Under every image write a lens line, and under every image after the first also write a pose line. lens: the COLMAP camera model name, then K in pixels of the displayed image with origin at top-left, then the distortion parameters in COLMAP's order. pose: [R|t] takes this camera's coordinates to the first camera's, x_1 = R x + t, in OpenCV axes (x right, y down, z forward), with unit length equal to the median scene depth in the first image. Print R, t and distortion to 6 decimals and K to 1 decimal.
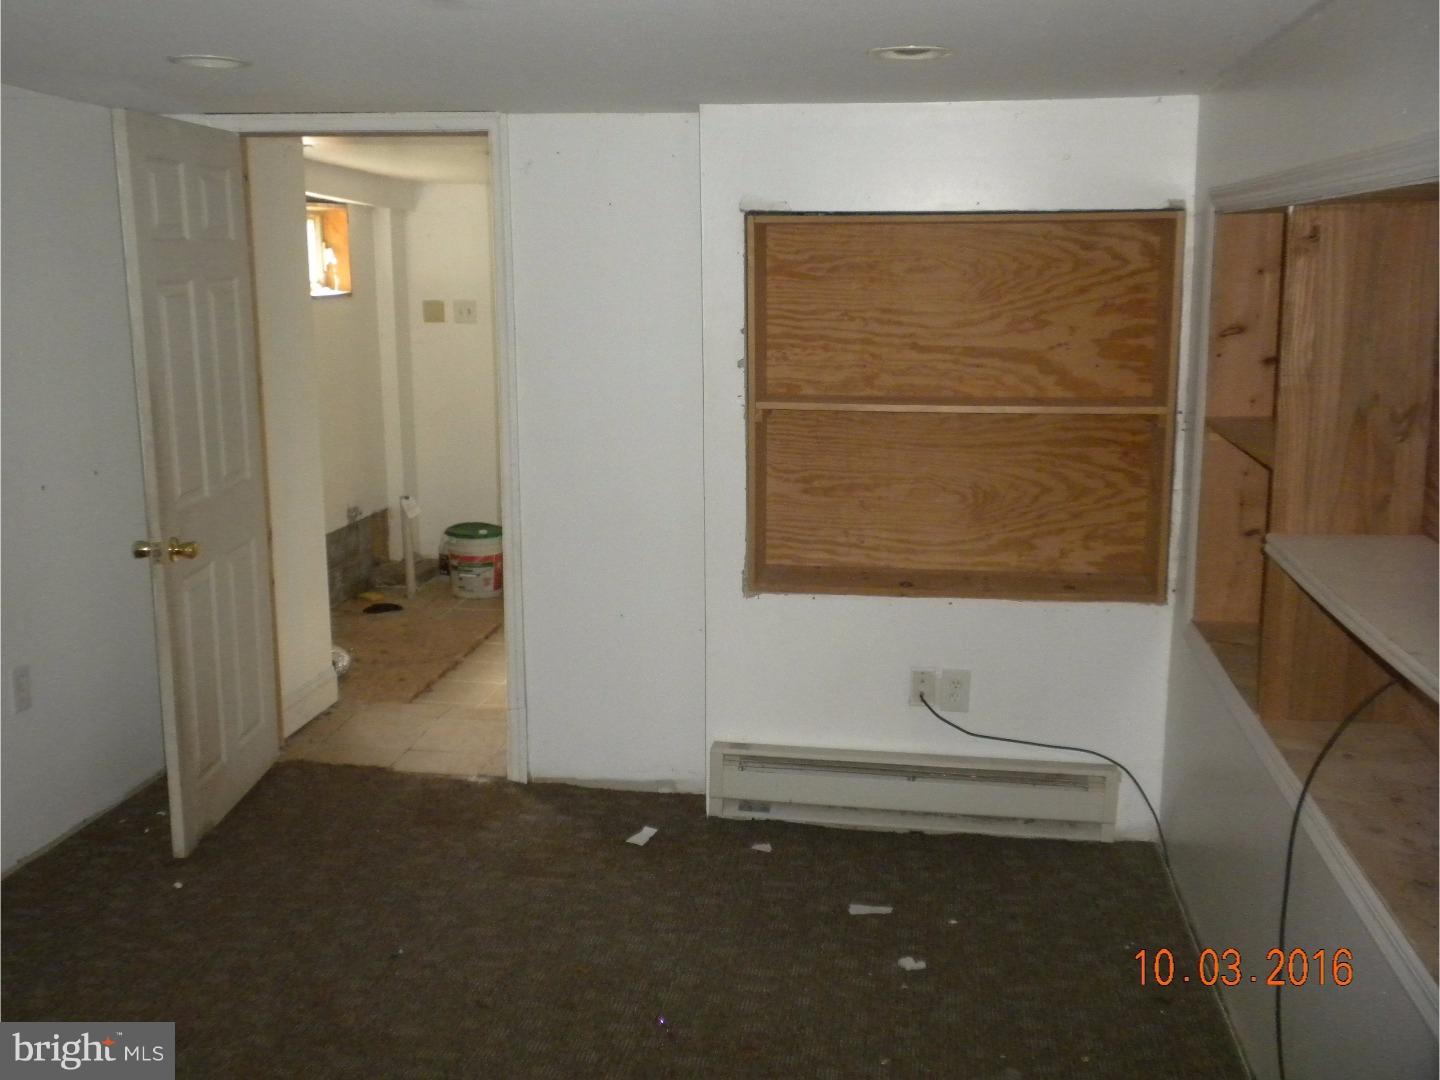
lens RADIAL K [[1513.8, 0, 721.6], [0, 1513.8, 538.0], [0, 0, 1]] dist [0.089782, 0.000000]
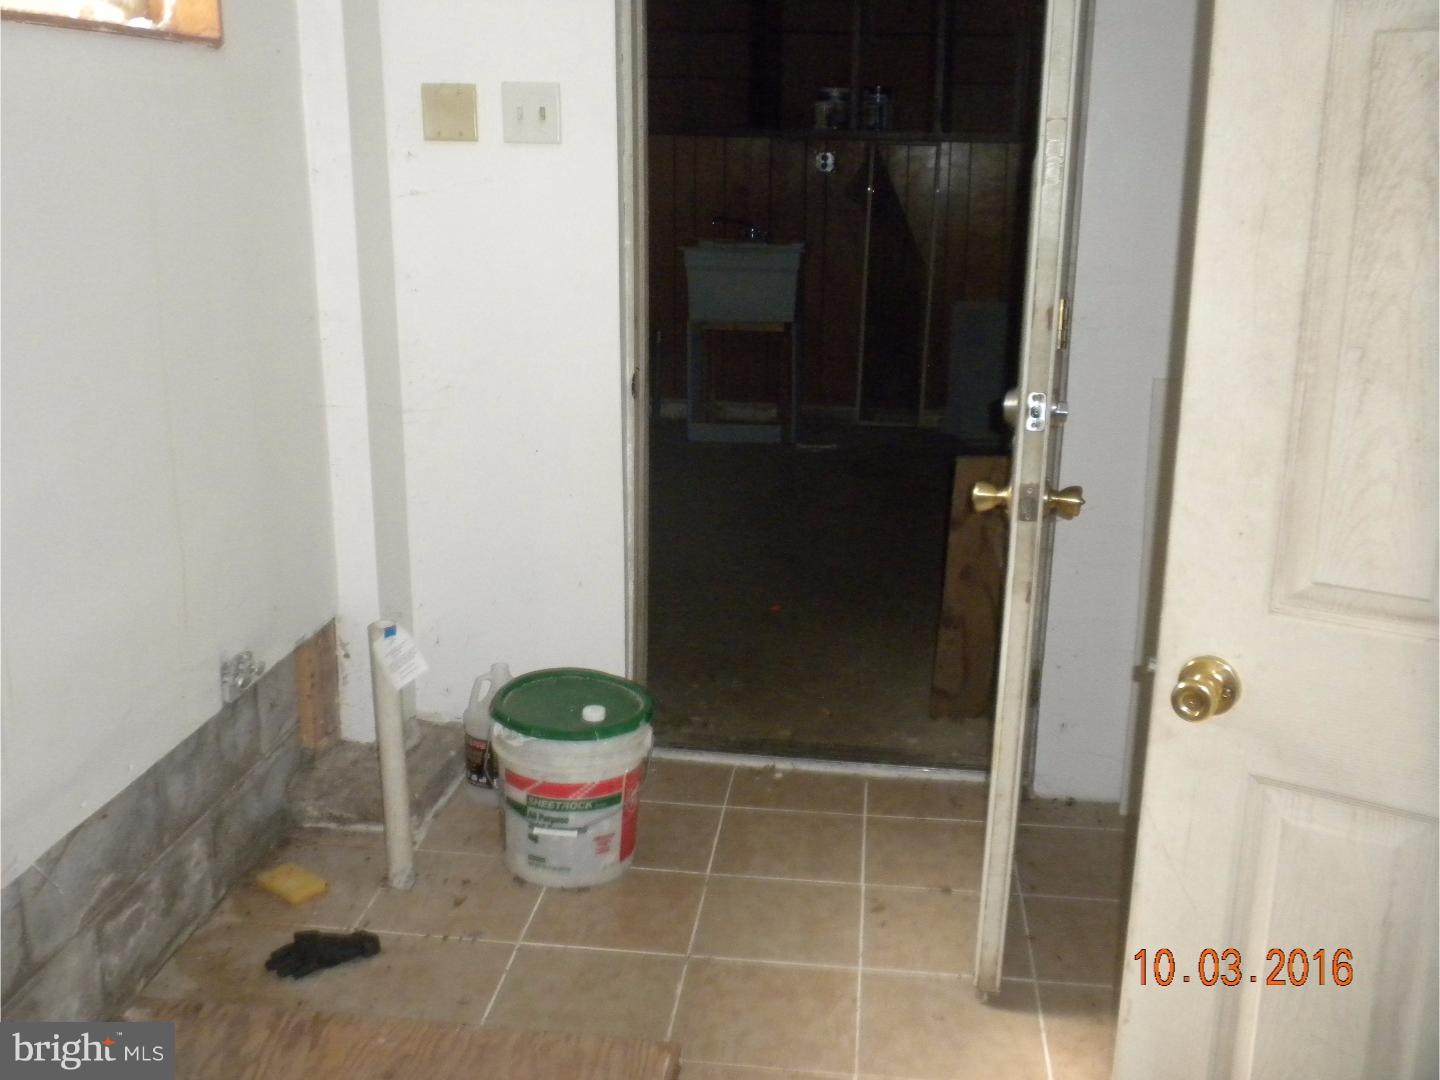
lens RADIAL K [[1513.8, 0, 718.0], [0, 1513.8, 545.3], [0, 0, 1]] dist [0.089782, 0.000000]
pose [[0.999608, 0.005206, 0.027517, -0.133500], [-0.007377, 0.996816, 0.079398, -0.072291], [-0.027016, -0.079570, 0.996463, 0.615383]]
